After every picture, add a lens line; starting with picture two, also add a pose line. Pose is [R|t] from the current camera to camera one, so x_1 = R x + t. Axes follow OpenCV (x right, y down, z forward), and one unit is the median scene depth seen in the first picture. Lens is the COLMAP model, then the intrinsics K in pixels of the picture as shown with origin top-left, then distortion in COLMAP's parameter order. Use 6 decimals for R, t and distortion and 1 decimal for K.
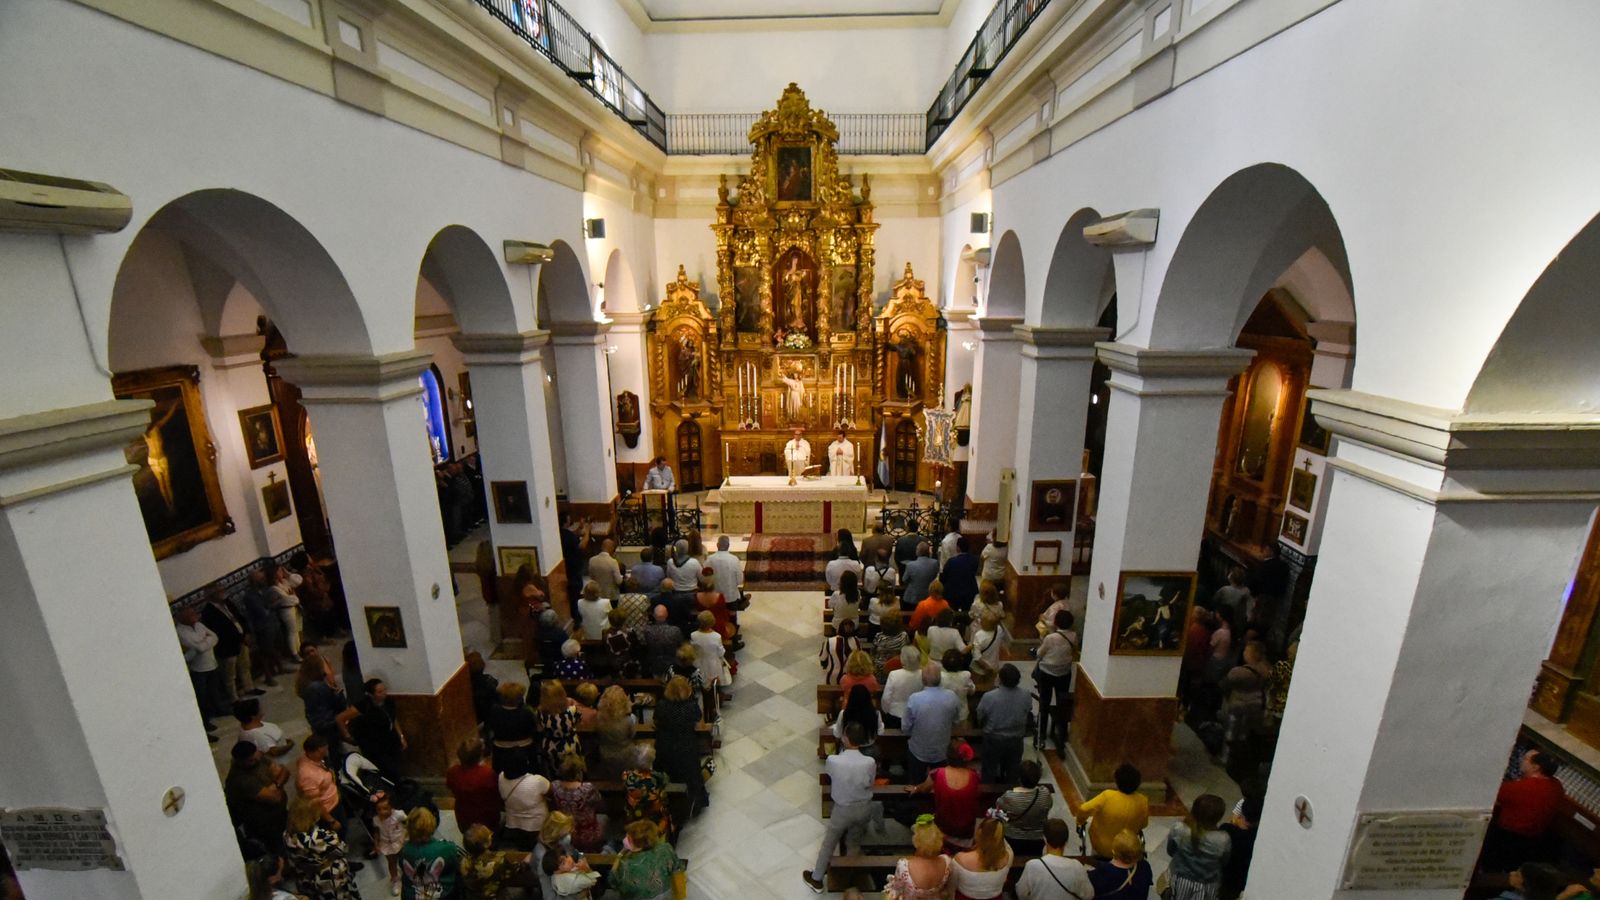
lens RADIAL K [[639.4, 0, 806.1], [0, 639.4, 453.4], [0, 0, 1]] dist [-0.001009, -0.000325]
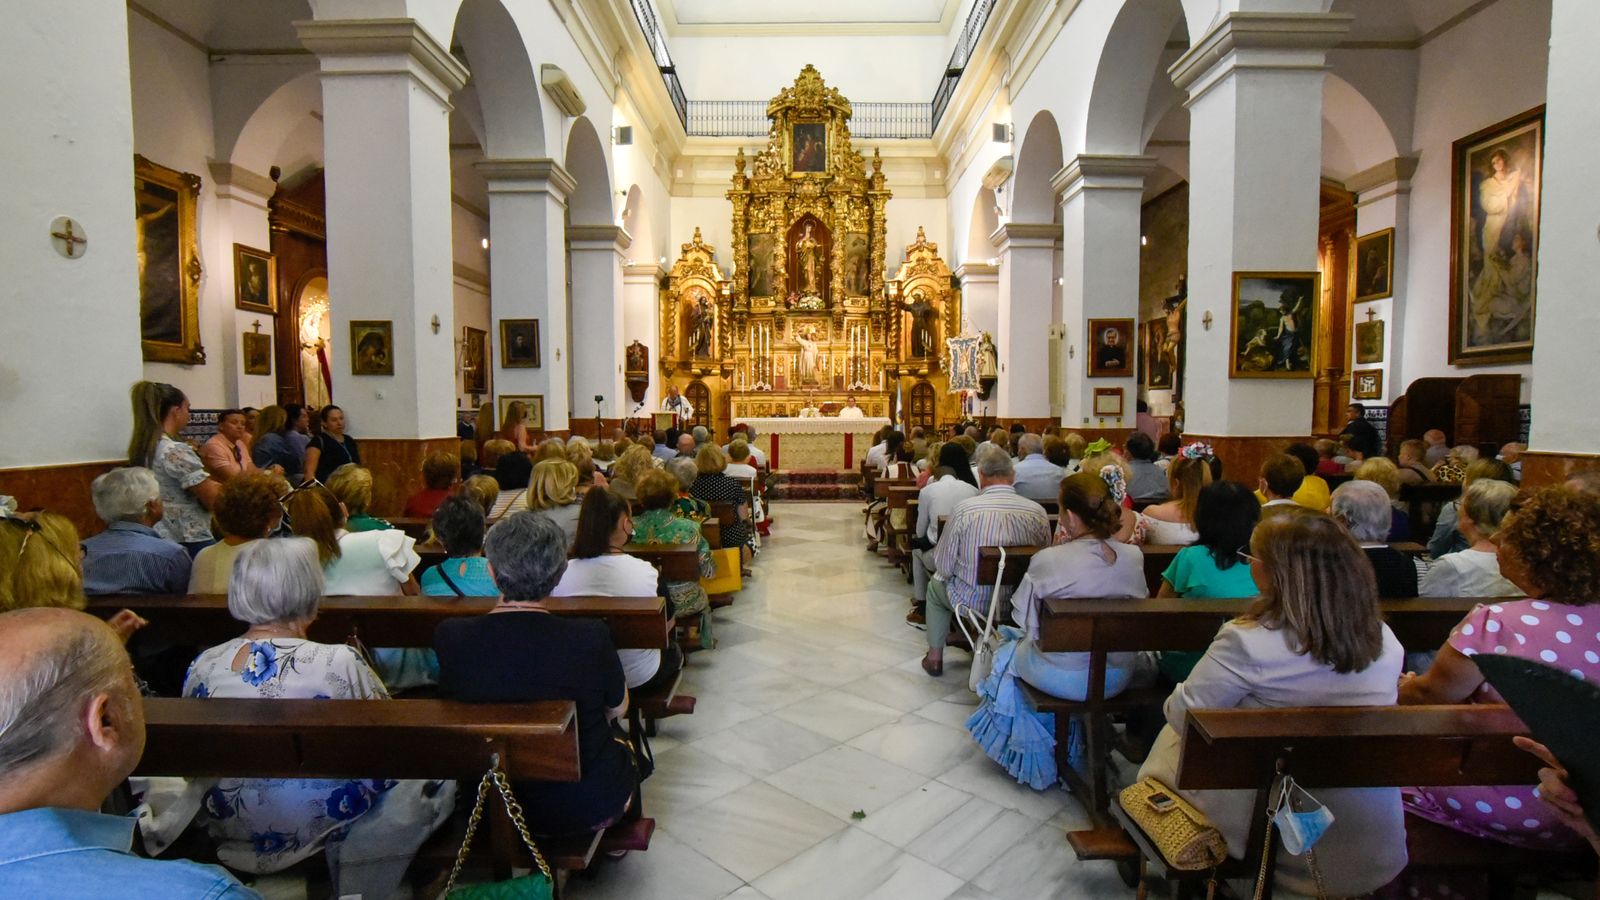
lens RADIAL K [[628.0, 0, 800.0], [0, 628.0, 450.0], [0, 0, 1]] dist [-0.003456, -0.000223]
pose [[0.999767, 0.006937, 0.020444, -0.050142], [-0.002583, 0.978602, -0.205744, 0.255252], [-0.021434, 0.205643, 0.978392, 0.094023]]
